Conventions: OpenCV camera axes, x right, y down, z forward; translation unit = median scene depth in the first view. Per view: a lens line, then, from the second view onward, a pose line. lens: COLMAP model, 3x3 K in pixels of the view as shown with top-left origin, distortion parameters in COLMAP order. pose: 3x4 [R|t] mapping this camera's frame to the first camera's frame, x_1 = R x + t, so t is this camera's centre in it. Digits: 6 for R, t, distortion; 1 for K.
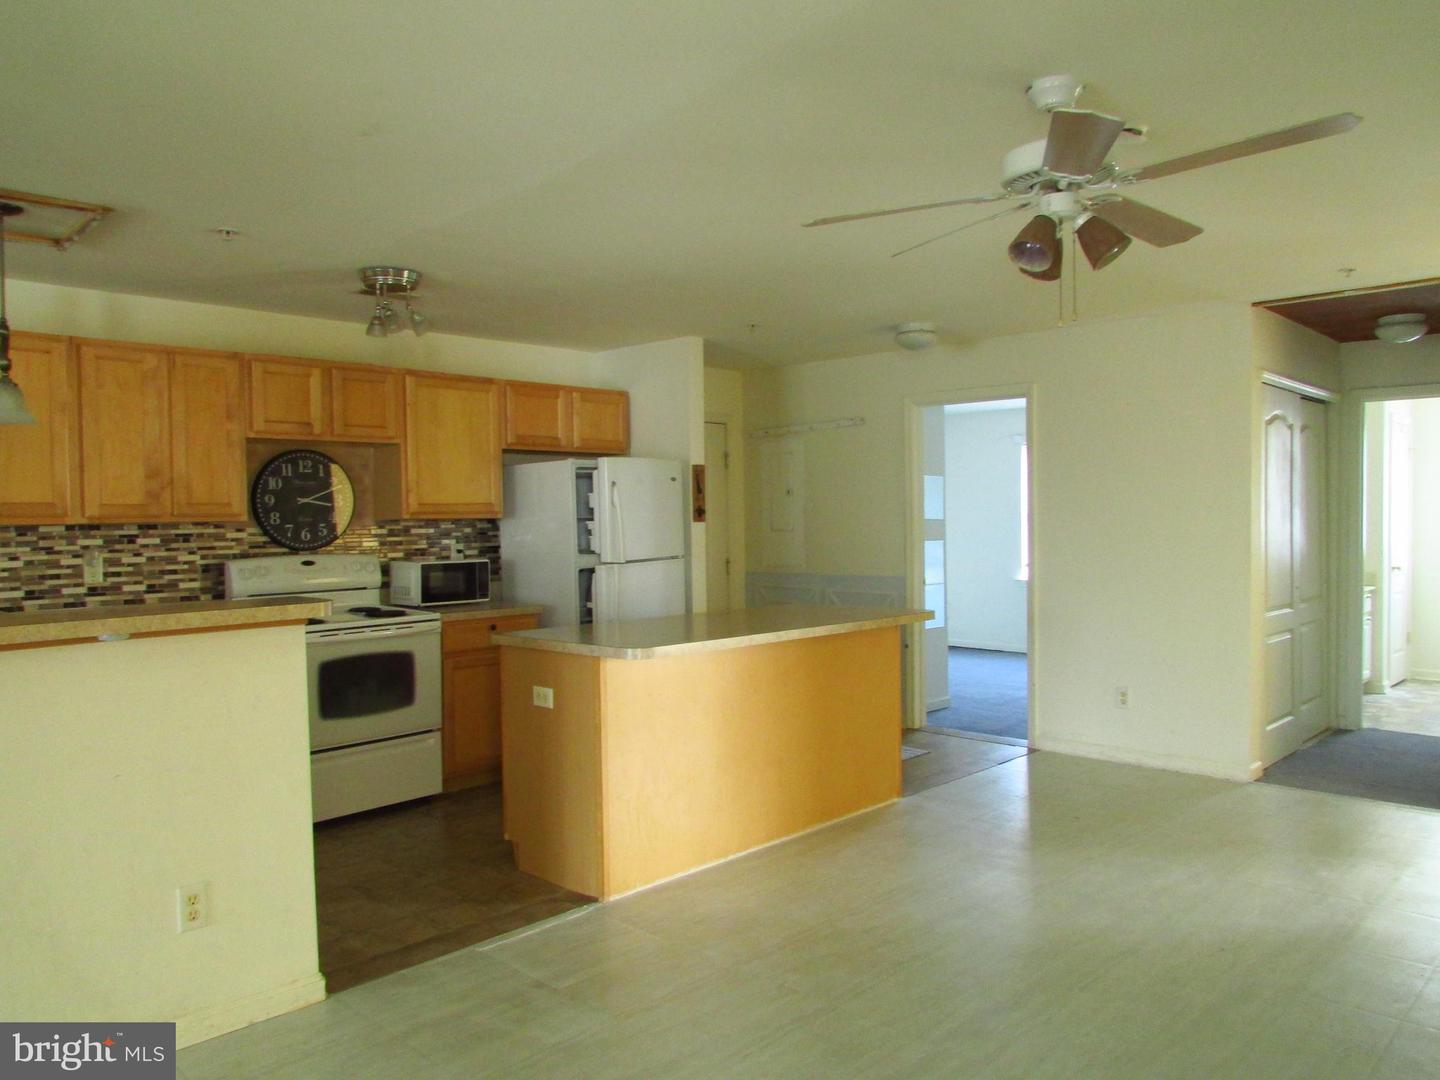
lens RADIAL K [[1044.3, 0, 714.2], [0, 1044.3, 531.9], [0, 0, 1]] dist [-0.012617, 0.016356]
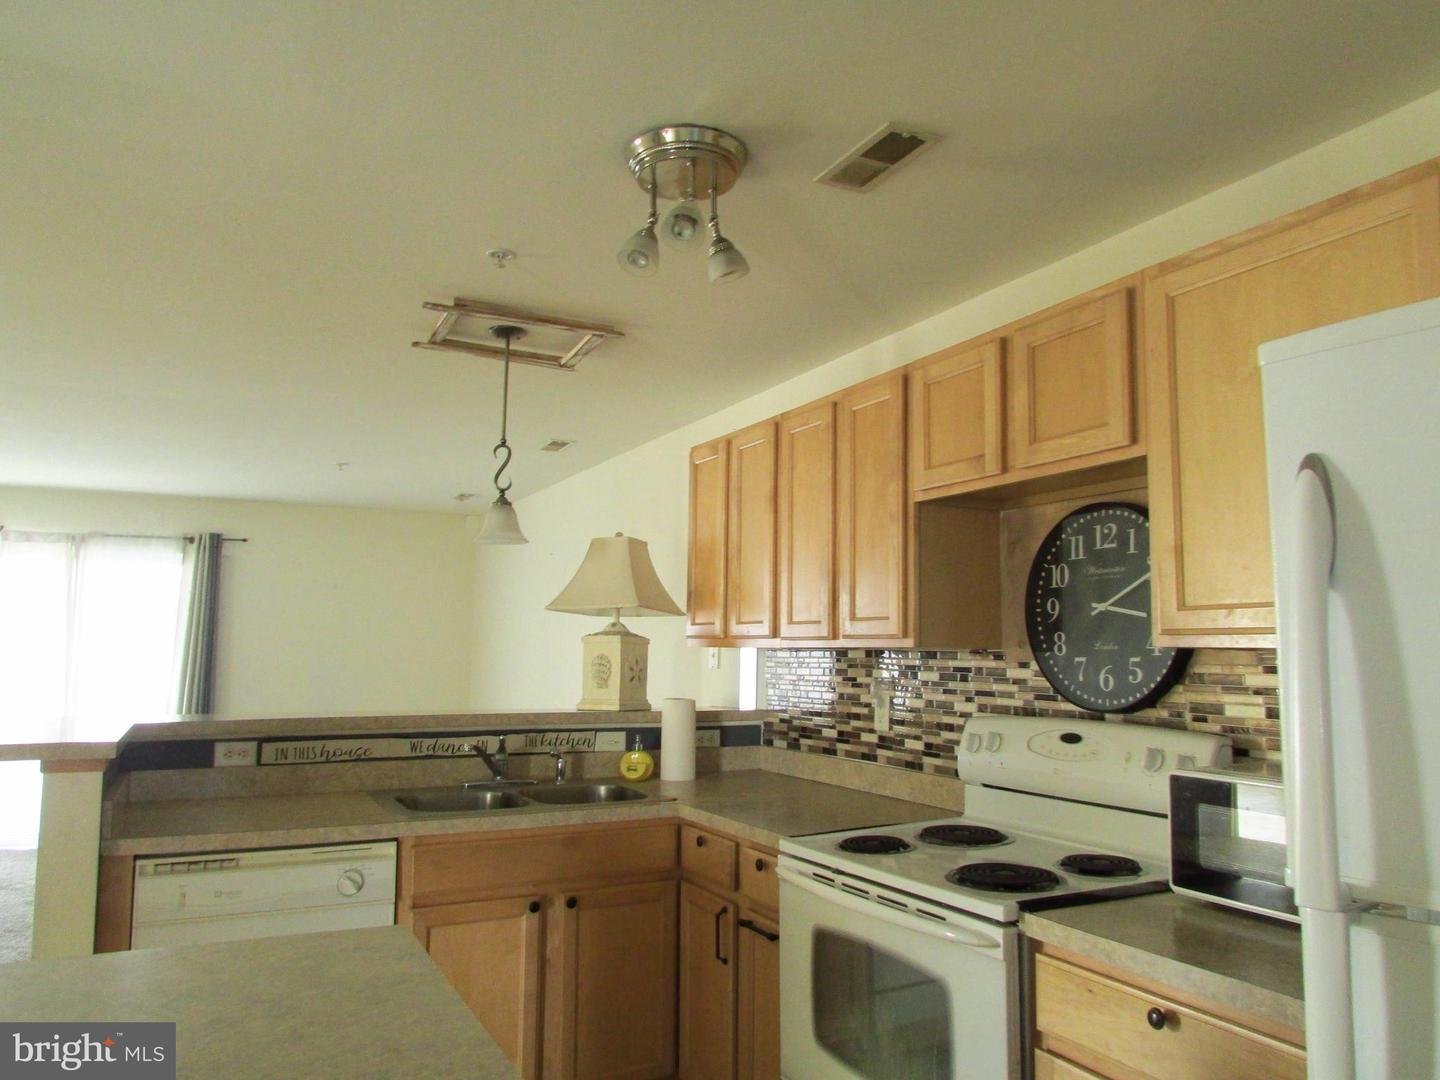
lens RADIAL K [[1044.3, 0, 713.9], [0, 1044.3, 543.4], [0, 0, 1]] dist [-0.012617, 0.016356]
pose [[-0.317595, -0.082094, -0.944666, 0.125505], [-0.017851, 0.996586, -0.080604, -0.018212], [0.948058, -0.008736, -0.317976, 1.018001]]
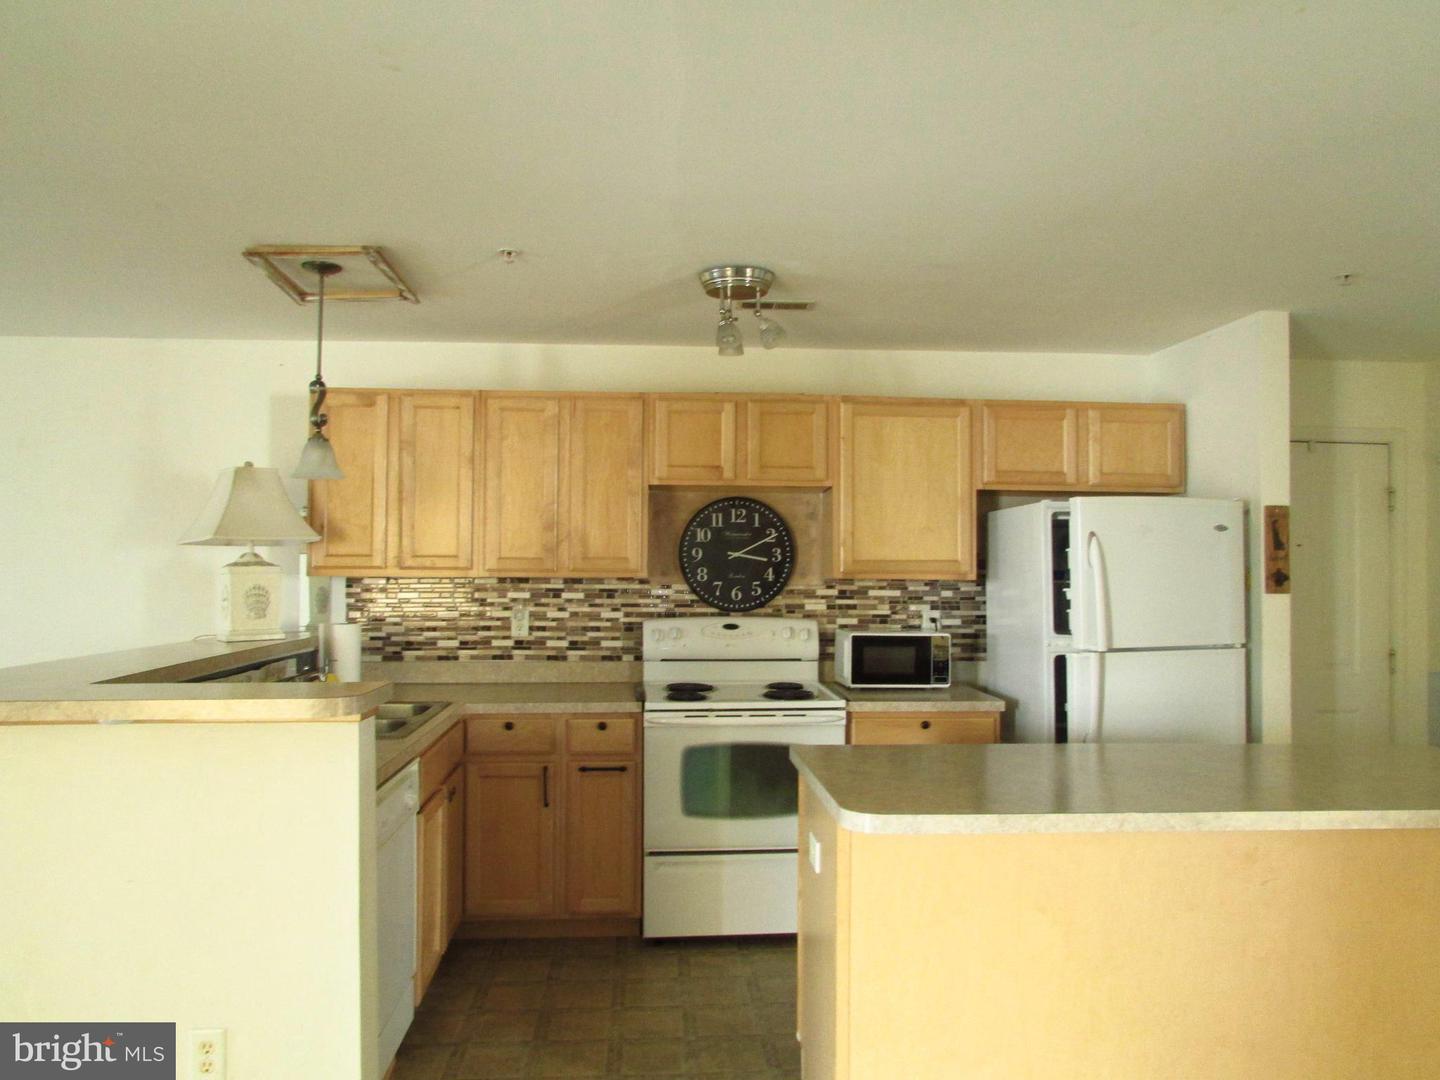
lens RADIAL K [[1044.3, 0, 724.0], [0, 1044.3, 537.1], [0, 0, 1]] dist [-0.012617, 0.016356]
pose [[0.747394, 0.001944, -0.664379, 0.190086], [-0.027482, 0.999230, -0.027993, -0.020717], [0.663813, 0.039181, 0.746872, 0.347925]]
